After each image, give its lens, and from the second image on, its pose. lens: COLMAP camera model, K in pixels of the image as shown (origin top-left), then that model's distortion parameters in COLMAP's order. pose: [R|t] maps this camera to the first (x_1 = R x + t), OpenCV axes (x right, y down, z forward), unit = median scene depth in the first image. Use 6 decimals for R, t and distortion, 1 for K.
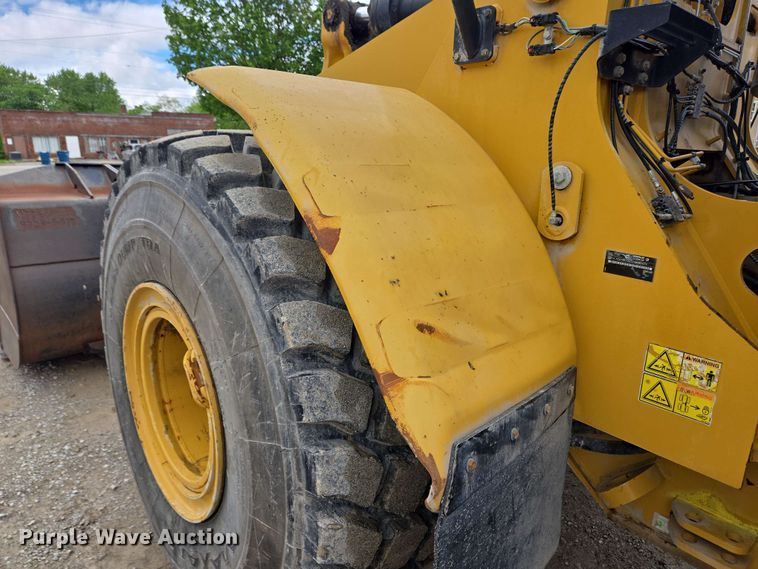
lens RADIAL K [[509.9, 0, 379.0], [0, 509.9, 284.5], [0, 0, 1]] dist [0.071104, -0.048014]
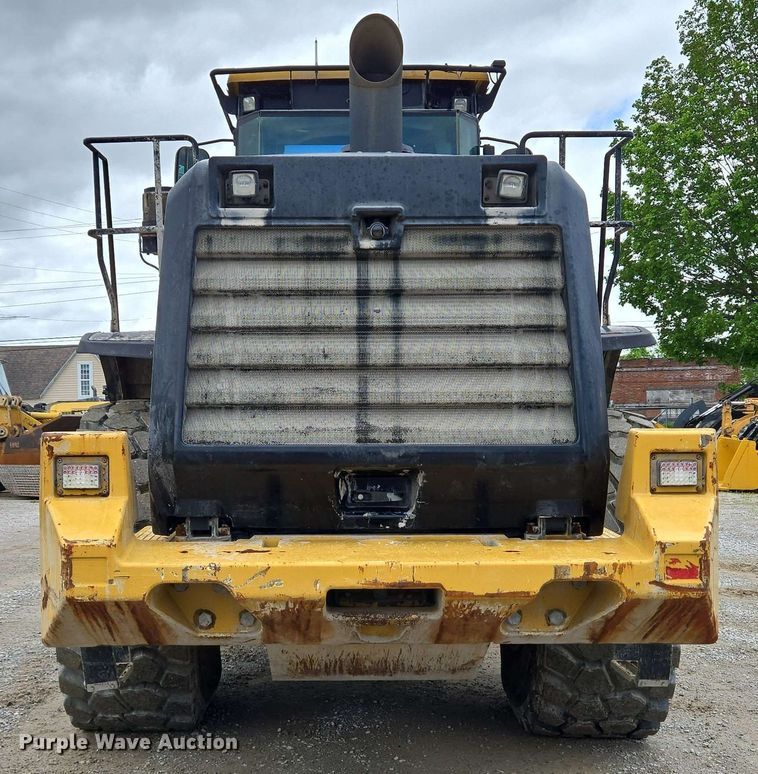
lens RADIAL K [[1200.2, 0, 332.5], [0, 1200.2, 418.5], [0, 0, 1]] dist [0.037585, 0.015534]
pose [[0.774365, -0.029020, -0.632073, 0.157076], [-0.137194, 0.967482, -0.212499, 0.034676], [0.617687, 0.251269, 0.745203, -0.107176]]
